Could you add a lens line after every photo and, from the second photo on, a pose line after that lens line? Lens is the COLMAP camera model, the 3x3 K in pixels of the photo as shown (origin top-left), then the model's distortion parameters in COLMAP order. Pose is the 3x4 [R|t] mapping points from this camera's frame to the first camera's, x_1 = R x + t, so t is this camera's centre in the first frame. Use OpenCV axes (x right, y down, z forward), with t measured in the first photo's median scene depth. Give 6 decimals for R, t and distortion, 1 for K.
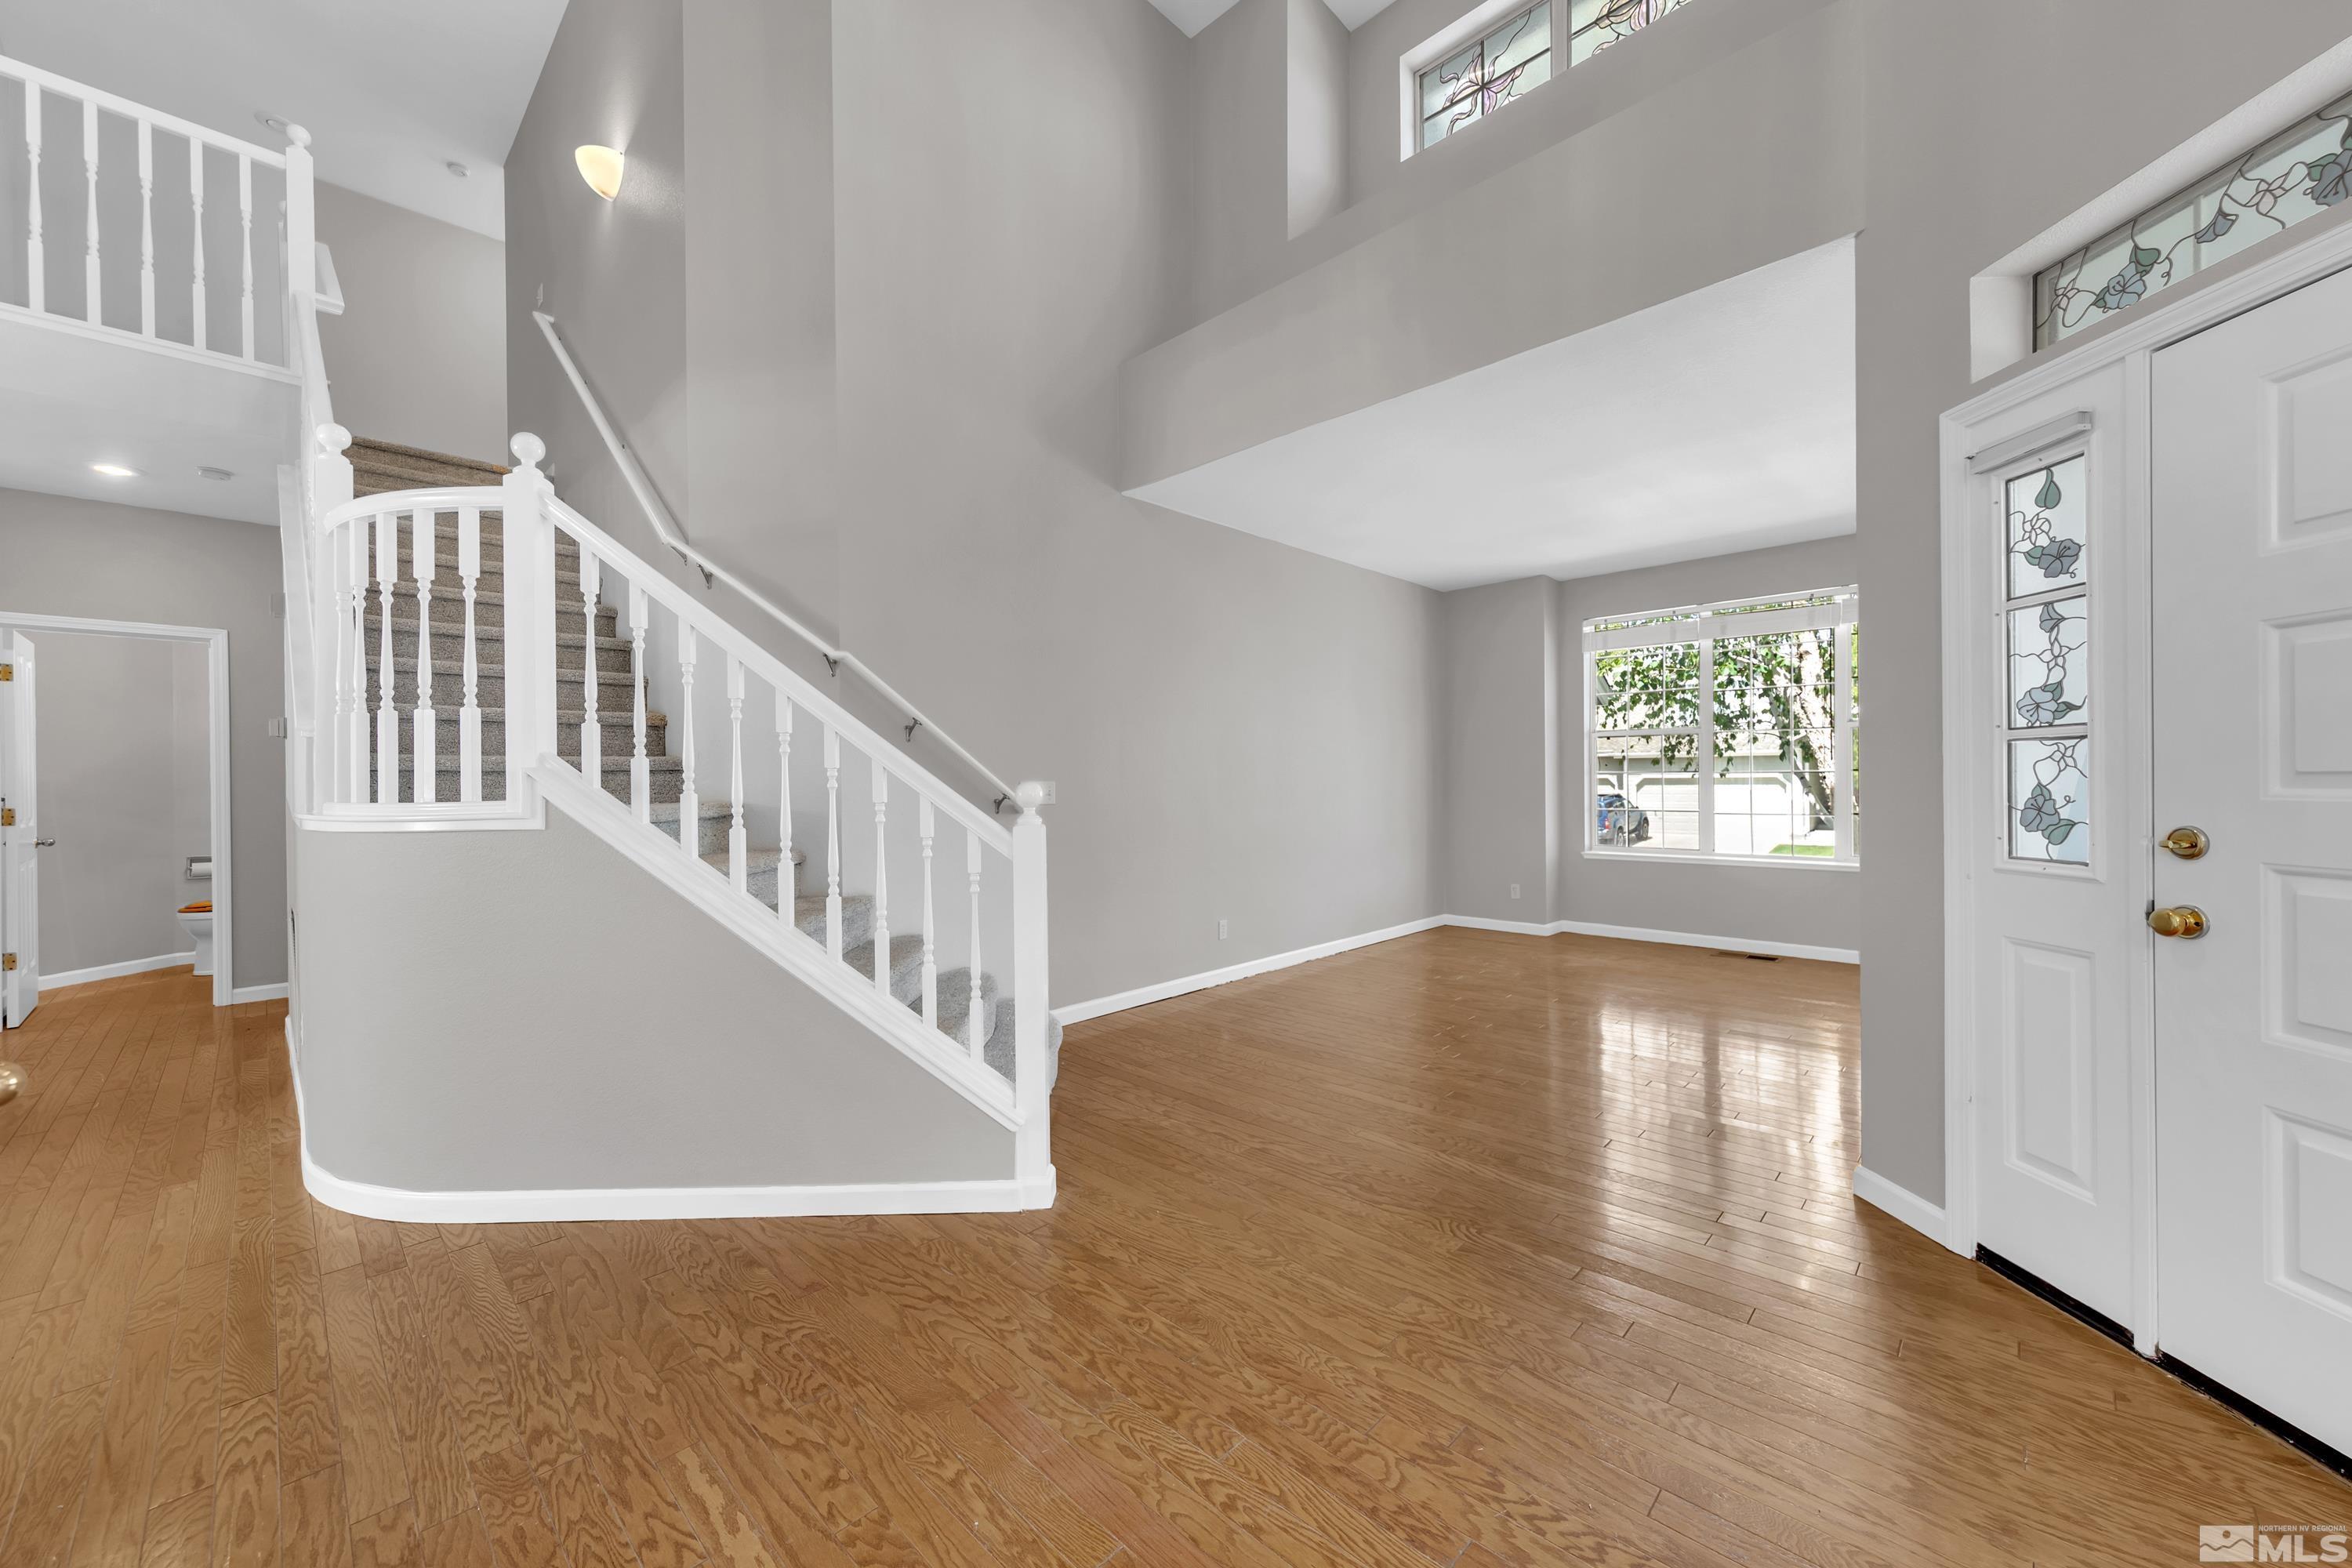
lens RADIAL K [[878.3, 0, 1177.9], [0, 878.3, 784.3], [0, 0, 1]] dist [-0.000174, 0.000315]
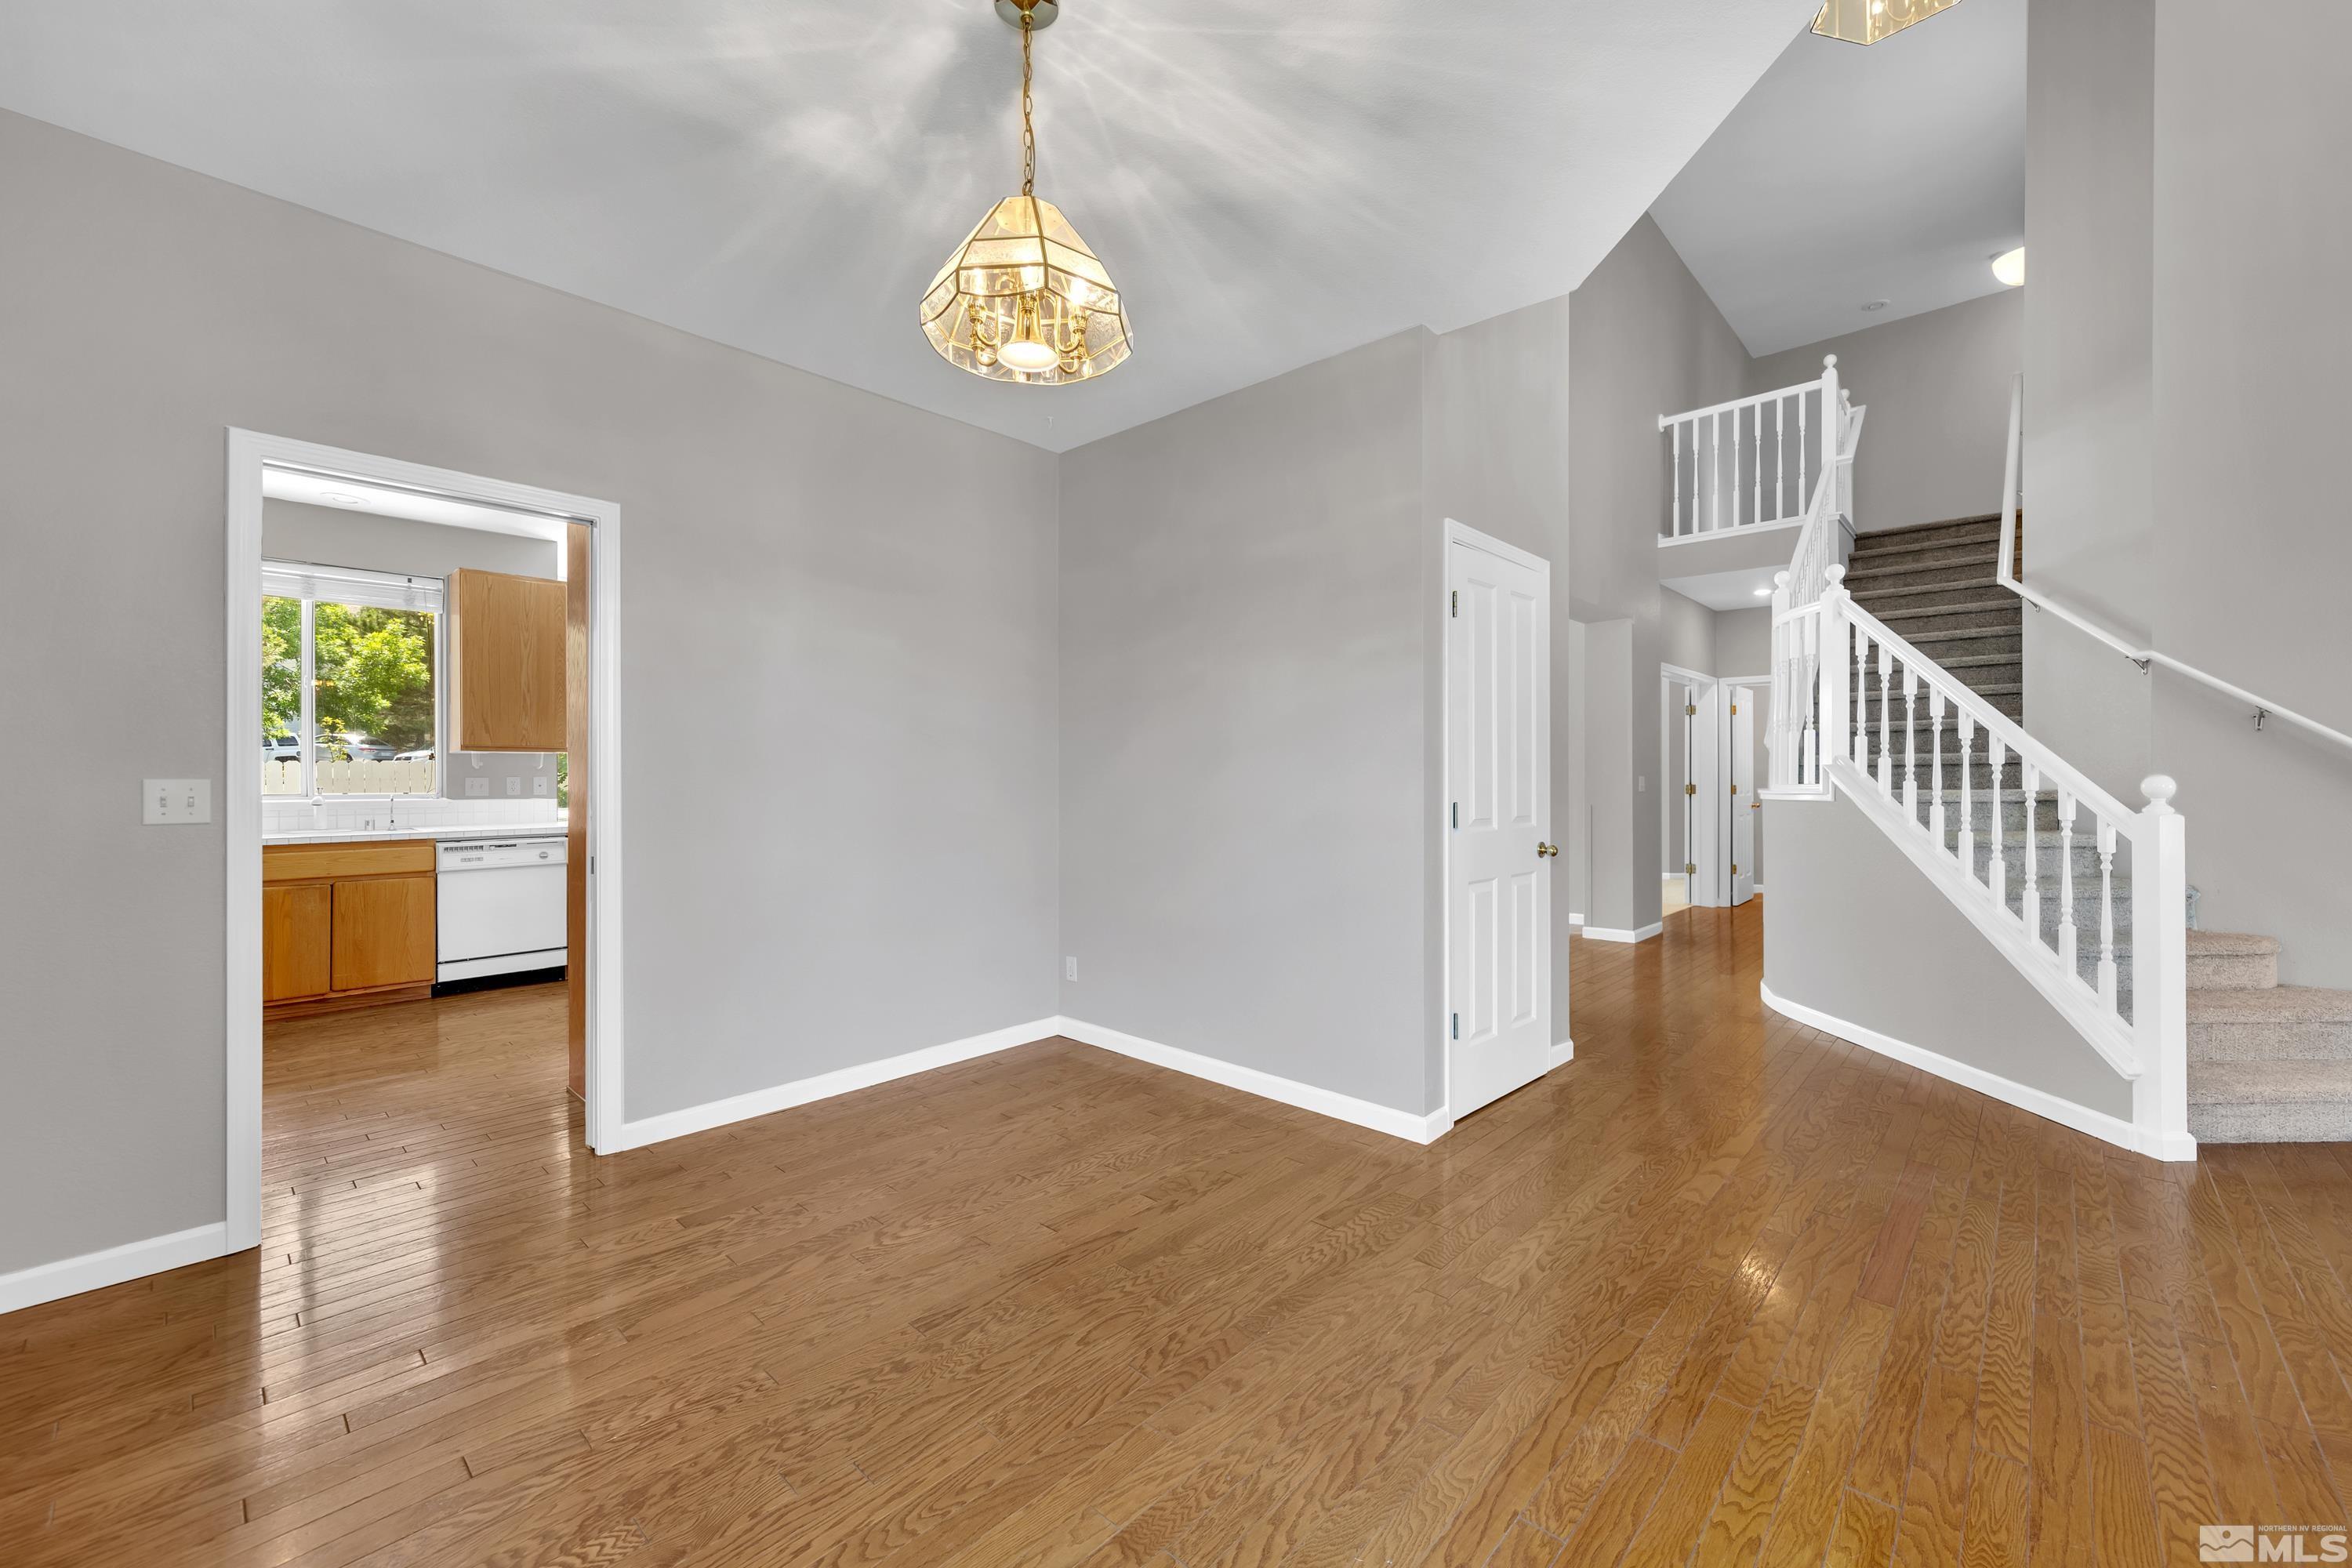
lens RADIAL K [[946.1, 0, 1194.3], [0, 946.1, 780.5], [0, 0, 1]] dist [-0.000212, -0.000046]
pose [[0.018877, 0.013918, -0.999725, 0.997942], [-0.007399, 0.999878, 0.013781, -0.003654], [0.999794, 0.007137, 0.018977, -0.239340]]
